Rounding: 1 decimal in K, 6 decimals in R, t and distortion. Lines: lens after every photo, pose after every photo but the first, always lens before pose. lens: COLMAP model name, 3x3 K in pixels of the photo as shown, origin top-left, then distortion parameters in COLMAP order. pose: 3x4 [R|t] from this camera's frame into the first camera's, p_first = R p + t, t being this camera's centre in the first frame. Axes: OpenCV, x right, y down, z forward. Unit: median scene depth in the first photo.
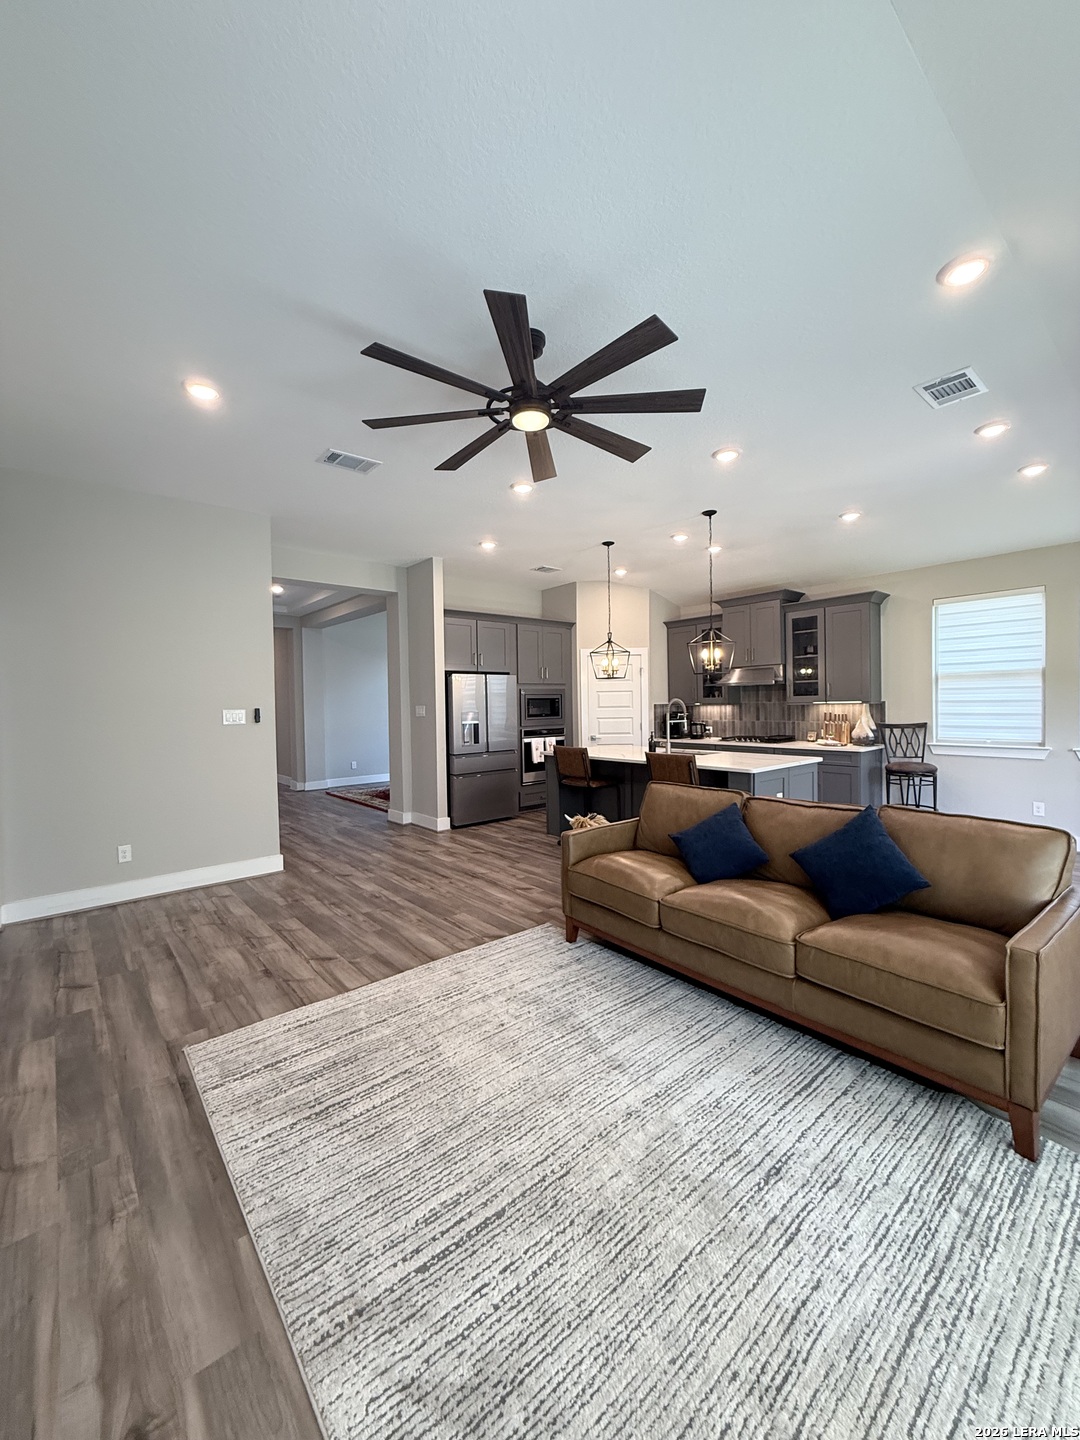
lens RADIAL K [[574.0, 0, 542.3], [0, 574.0, 718.9], [0, 0, 1]] dist [-0.001585, 0.000653]
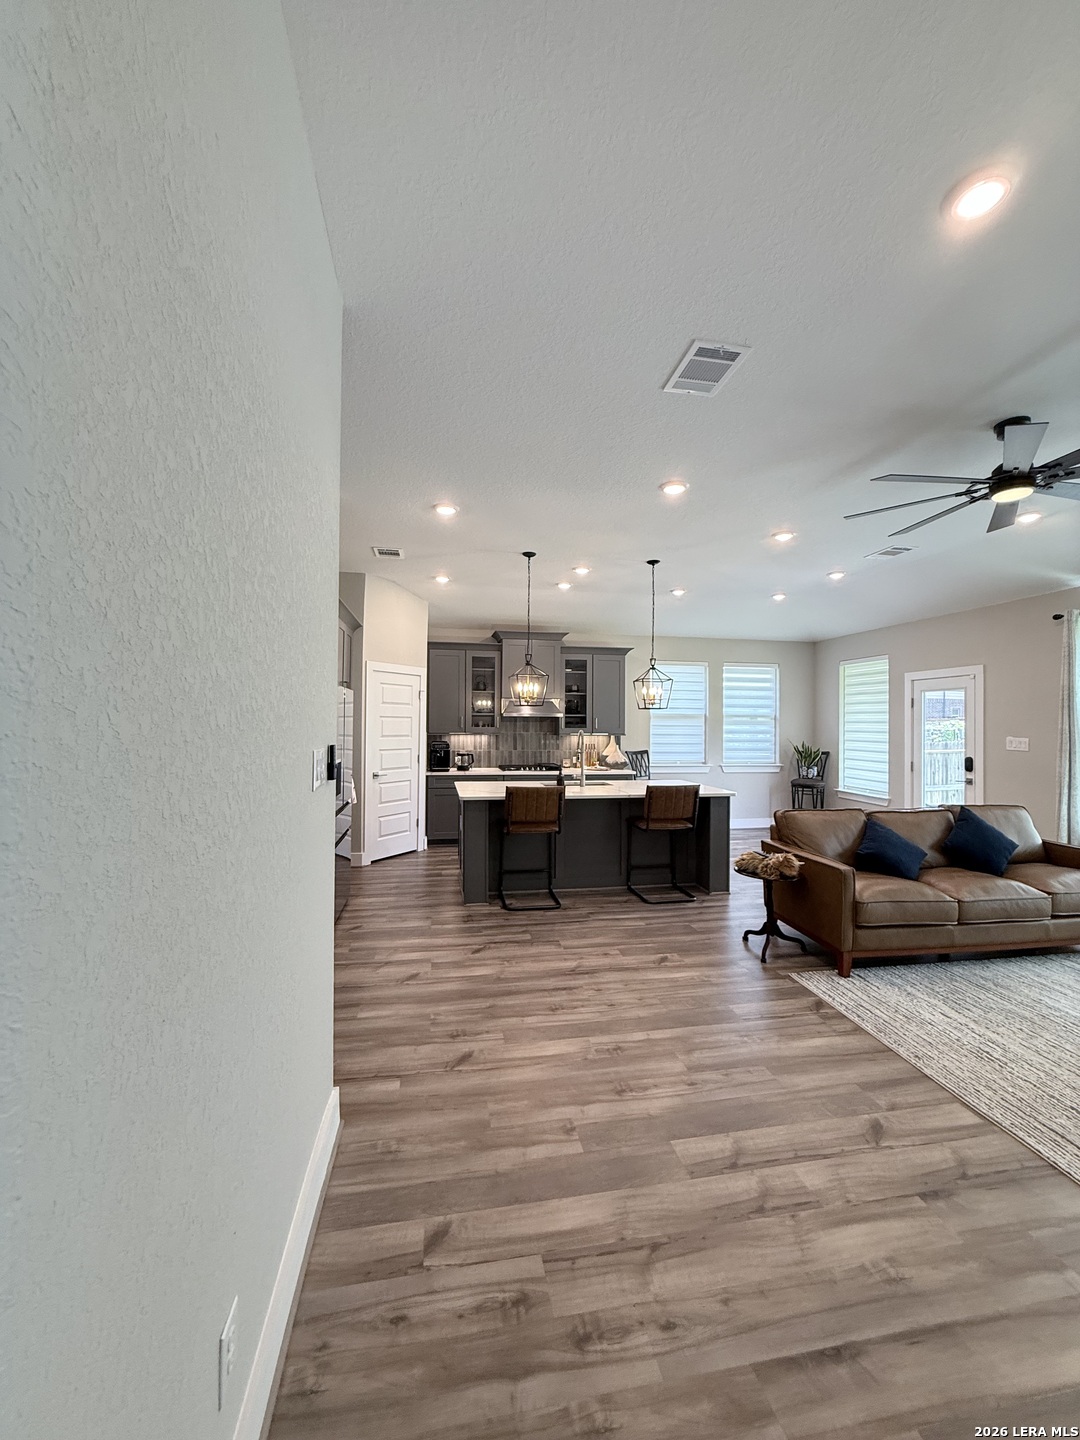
lens RADIAL K [[574.0, 0, 540.3], [0, 574.0, 717.1], [0, 0, 1]] dist [-0.001585, 0.000653]
pose [[0.500815, 0.033319, 0.864913, -0.889390], [0.005512, 0.999116, -0.041680, -0.022359], [-0.865537, 0.025642, 0.500189, 0.763207]]
